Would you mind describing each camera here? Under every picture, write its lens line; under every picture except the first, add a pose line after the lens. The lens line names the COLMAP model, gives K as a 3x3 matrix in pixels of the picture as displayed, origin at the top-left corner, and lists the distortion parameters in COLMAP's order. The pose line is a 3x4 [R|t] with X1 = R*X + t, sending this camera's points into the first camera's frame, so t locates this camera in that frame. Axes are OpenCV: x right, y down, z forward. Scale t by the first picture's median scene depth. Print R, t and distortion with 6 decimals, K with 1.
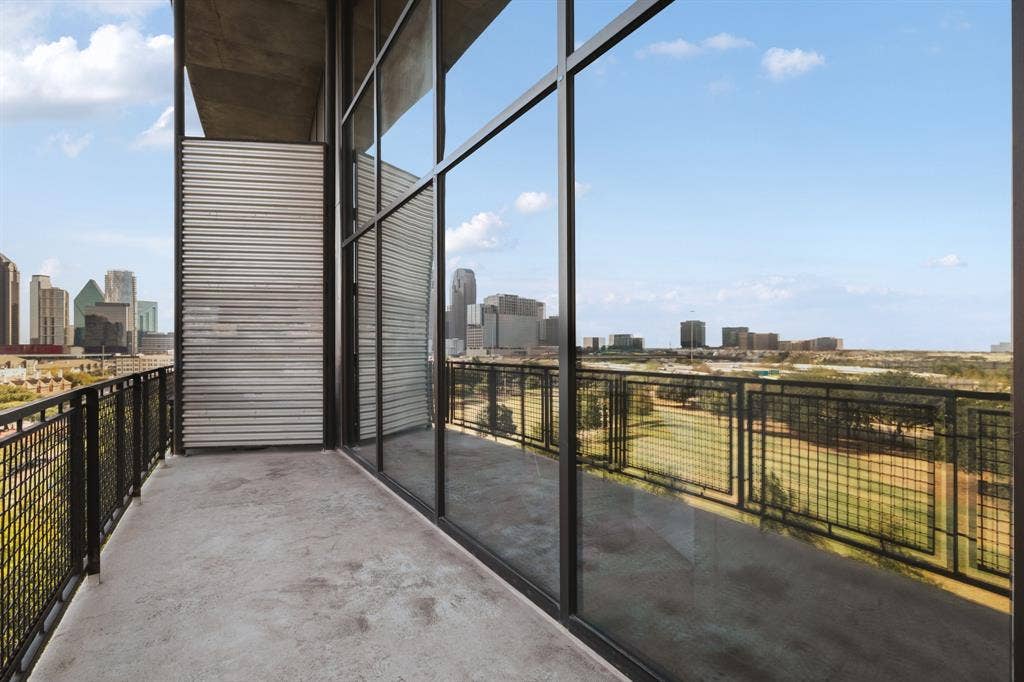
lens RADIAL K [[479.1, 0, 514.1], [0, 479.1, 348.5], [0, 0, 1]] dist [0.000870, 0.000284]
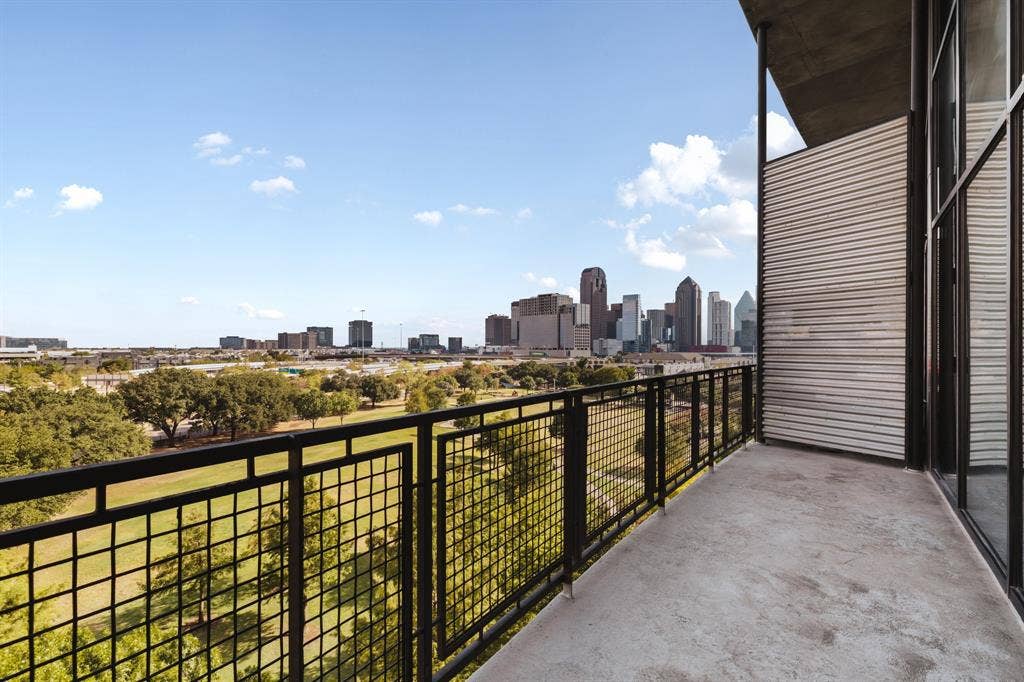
lens RADIAL K [[479.1, 0, 514.1], [0, 479.1, 348.5], [0, 0, 1]] dist [0.000870, 0.000284]
pose [[0.386246, 0.002796, -0.922391, 0.126168], [-0.002600, 0.999995, 0.001942, -0.003250], [0.922392, 0.001648, 0.386251, 0.015200]]
